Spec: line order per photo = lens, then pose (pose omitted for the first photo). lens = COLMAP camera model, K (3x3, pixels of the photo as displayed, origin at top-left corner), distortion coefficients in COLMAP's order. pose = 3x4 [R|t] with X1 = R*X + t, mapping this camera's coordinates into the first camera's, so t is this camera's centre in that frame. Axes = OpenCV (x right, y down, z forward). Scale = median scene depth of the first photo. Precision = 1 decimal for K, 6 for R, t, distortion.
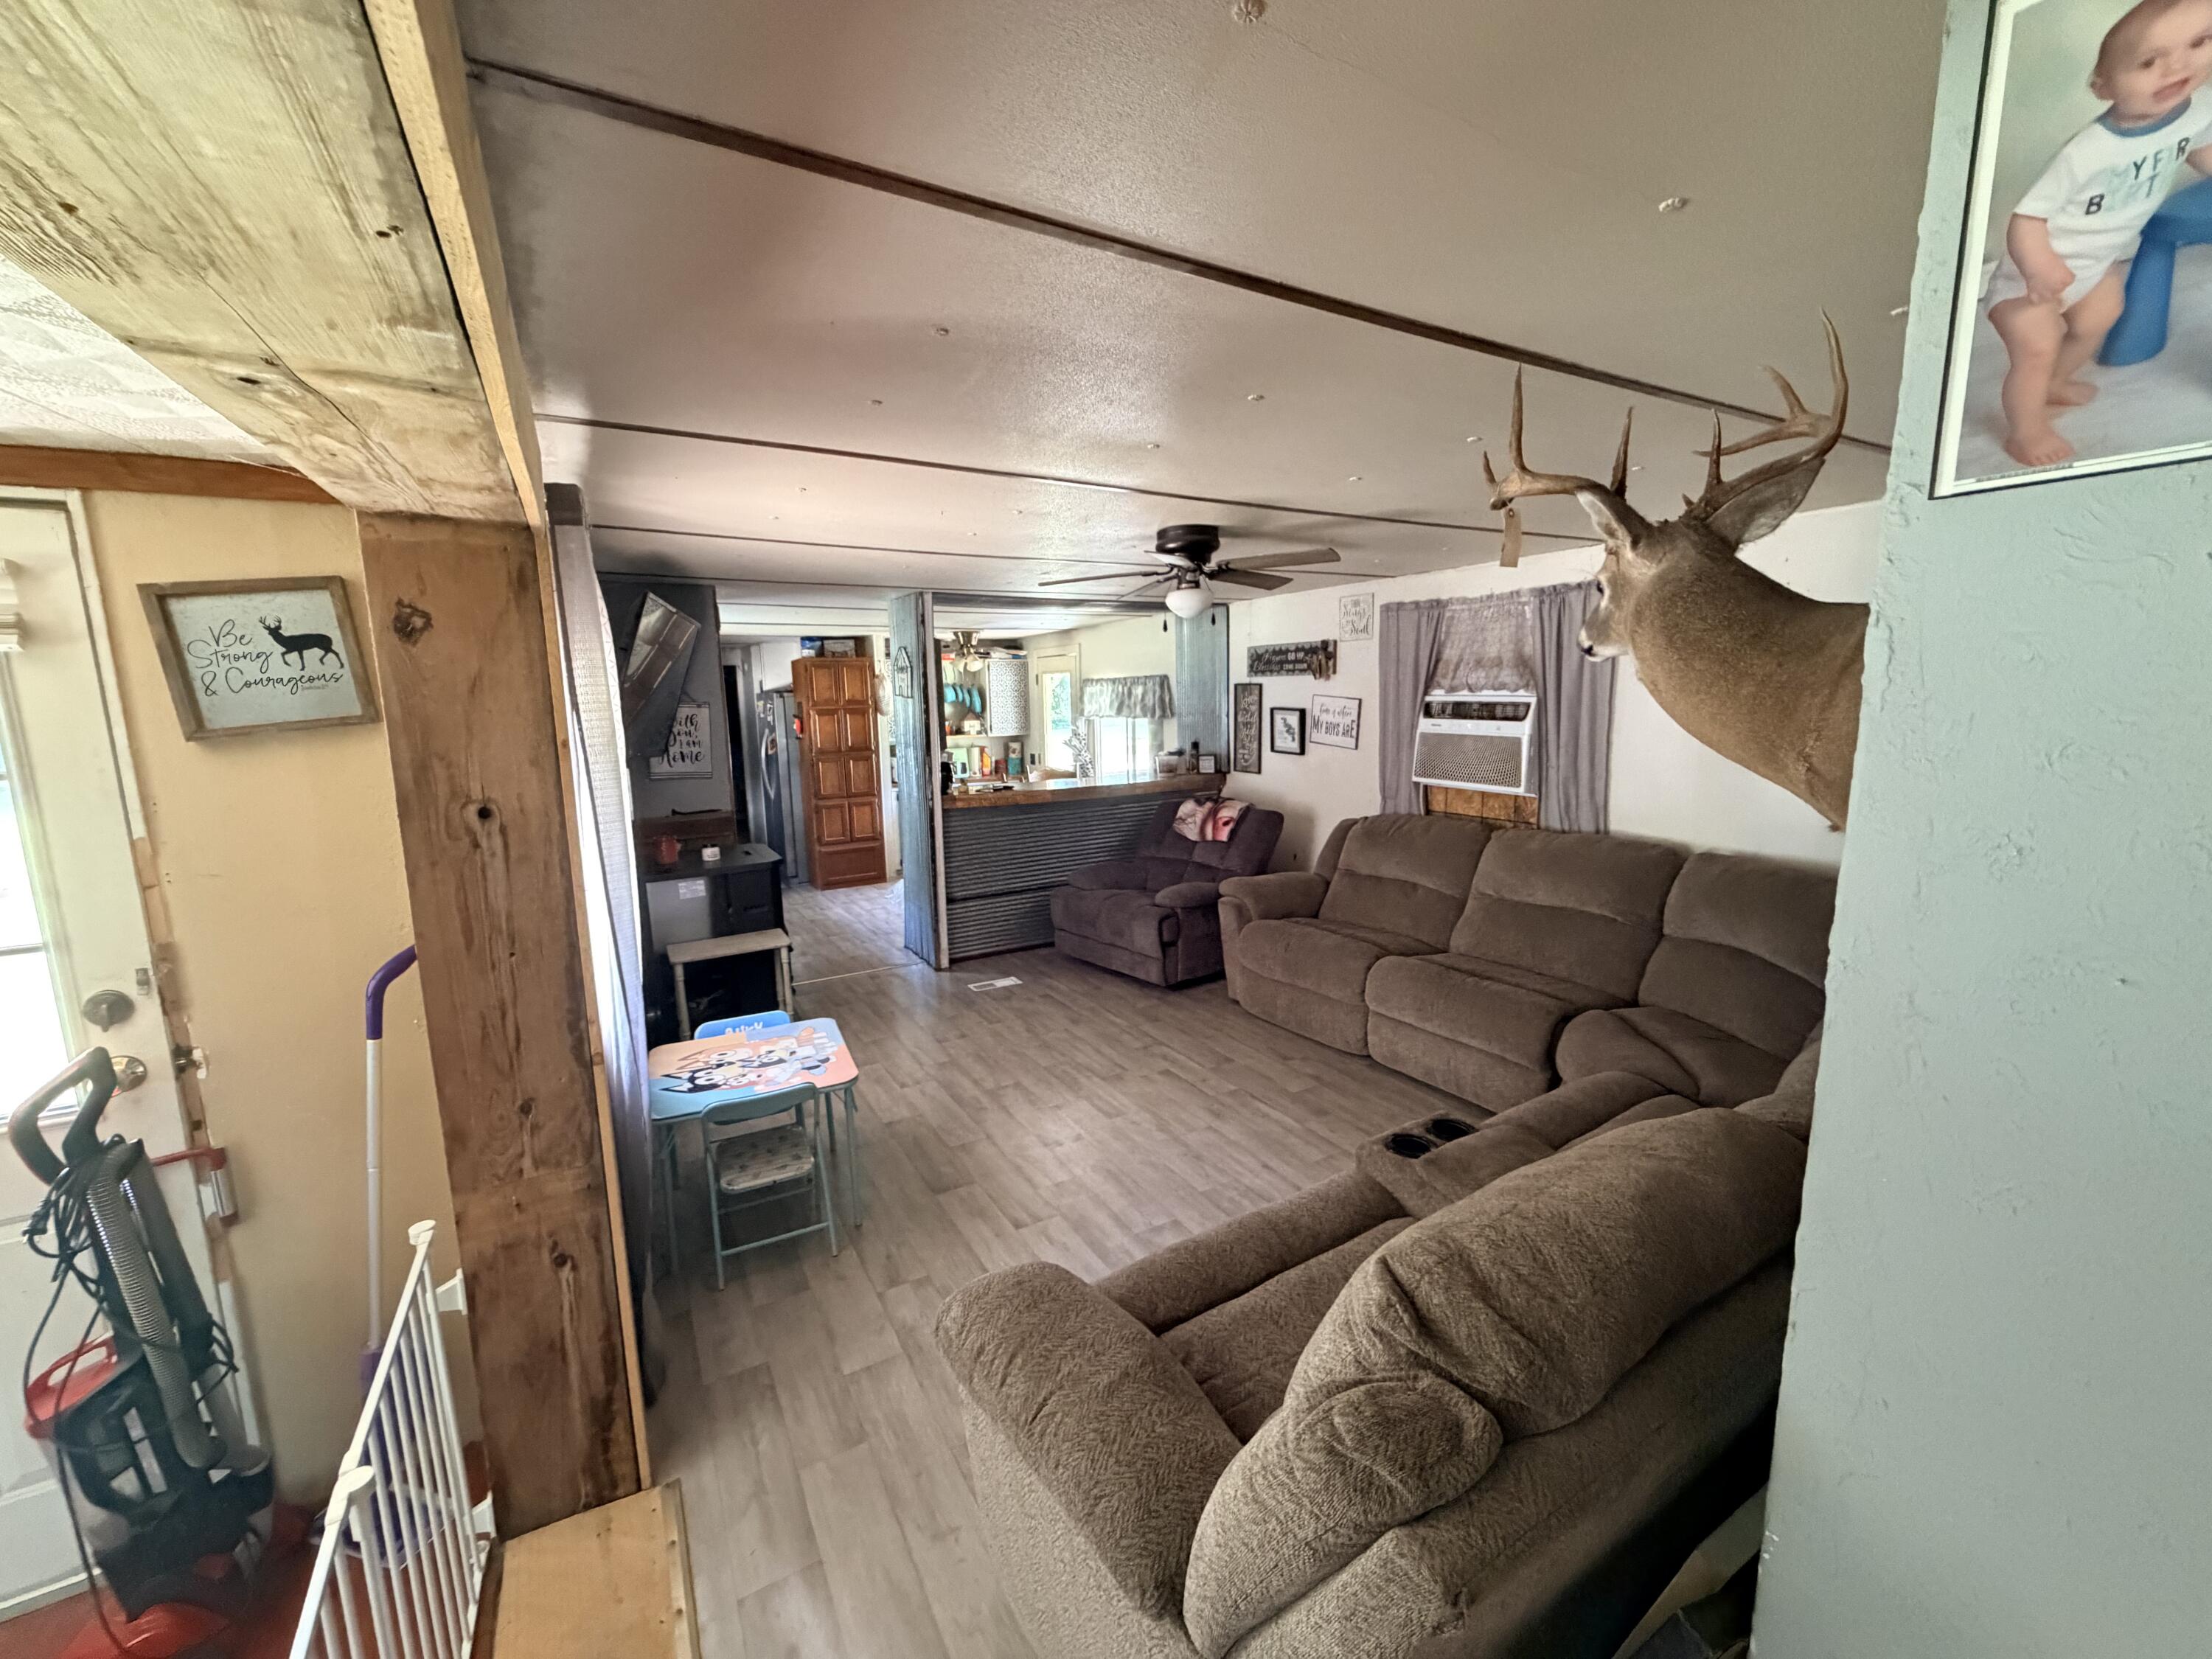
lens RADIAL K [[888.6, 0, 1108.7], [0, 888.6, 831.1], [0, 0, 1]] dist [-0.001952, -0.000557]
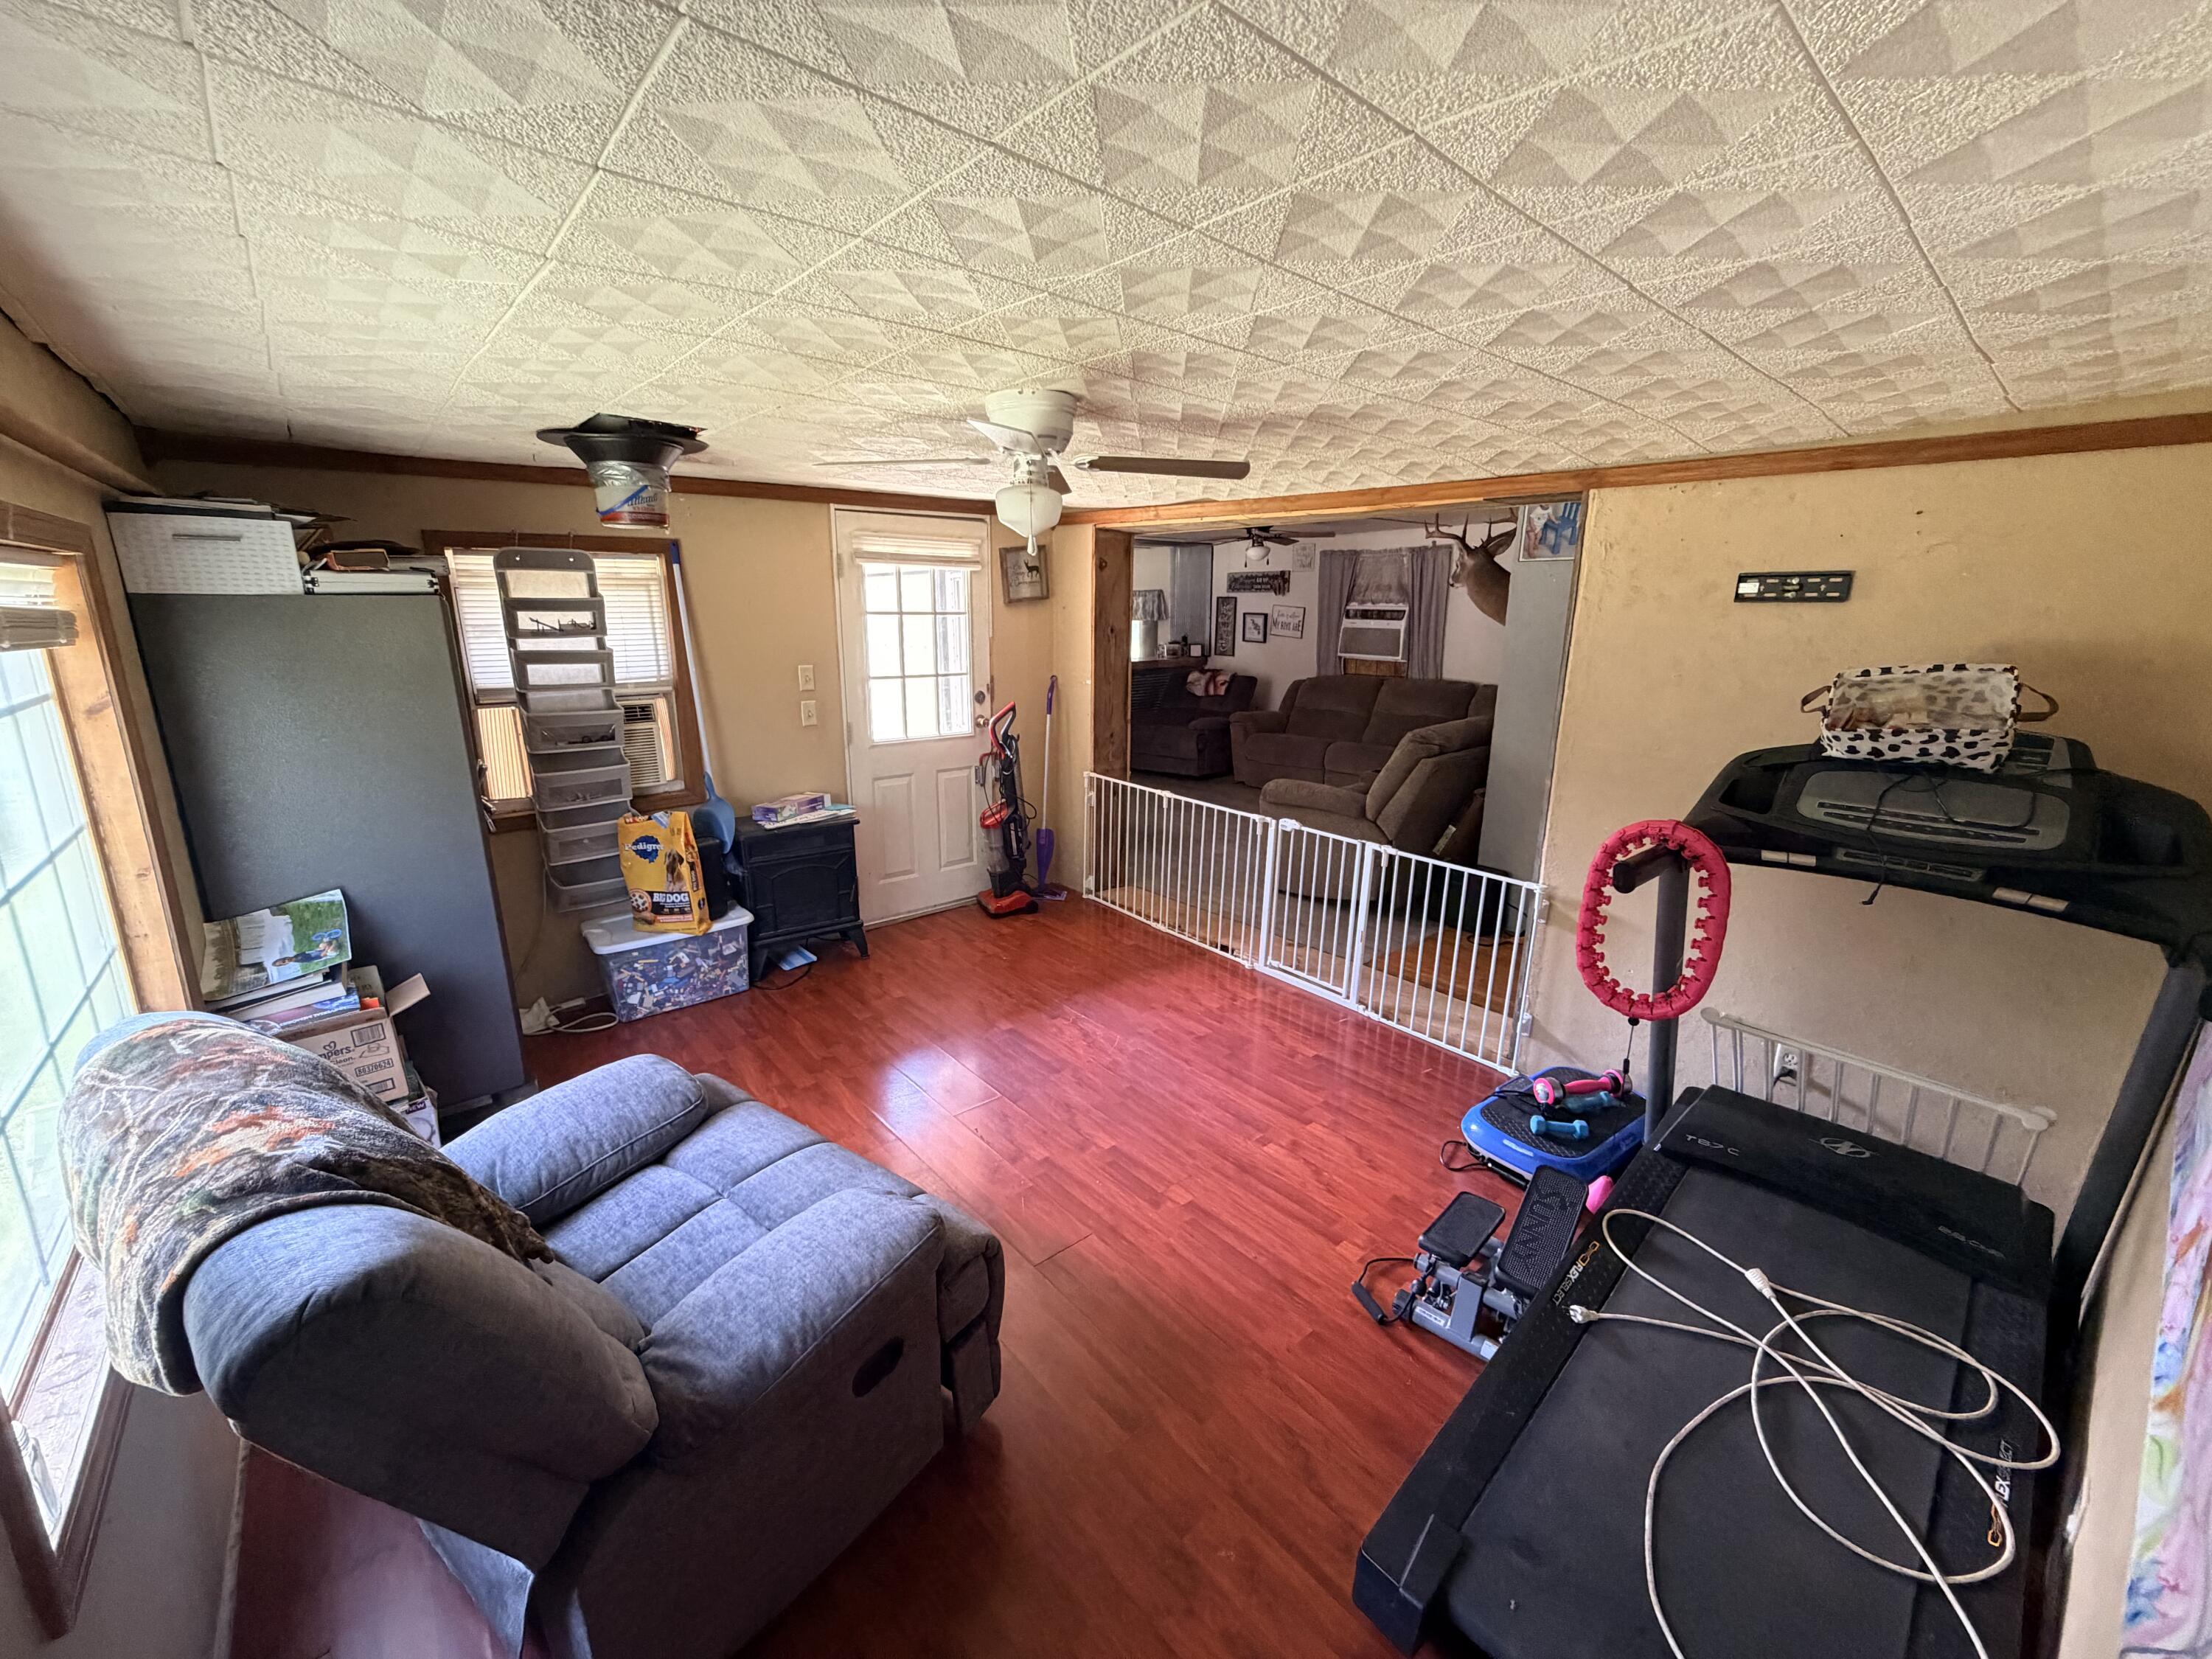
lens RADIAL K [[888.6, 0, 1108.5], [0, 888.6, 830.7], [0, 0, 1]] dist [-0.001952, -0.000557]
pose [[0.983544, -0.021963, 0.179329, -0.418325], [0.005977, 0.995996, 0.089201, 0.126850], [-0.180570, -0.086662, 0.979737, -0.653654]]
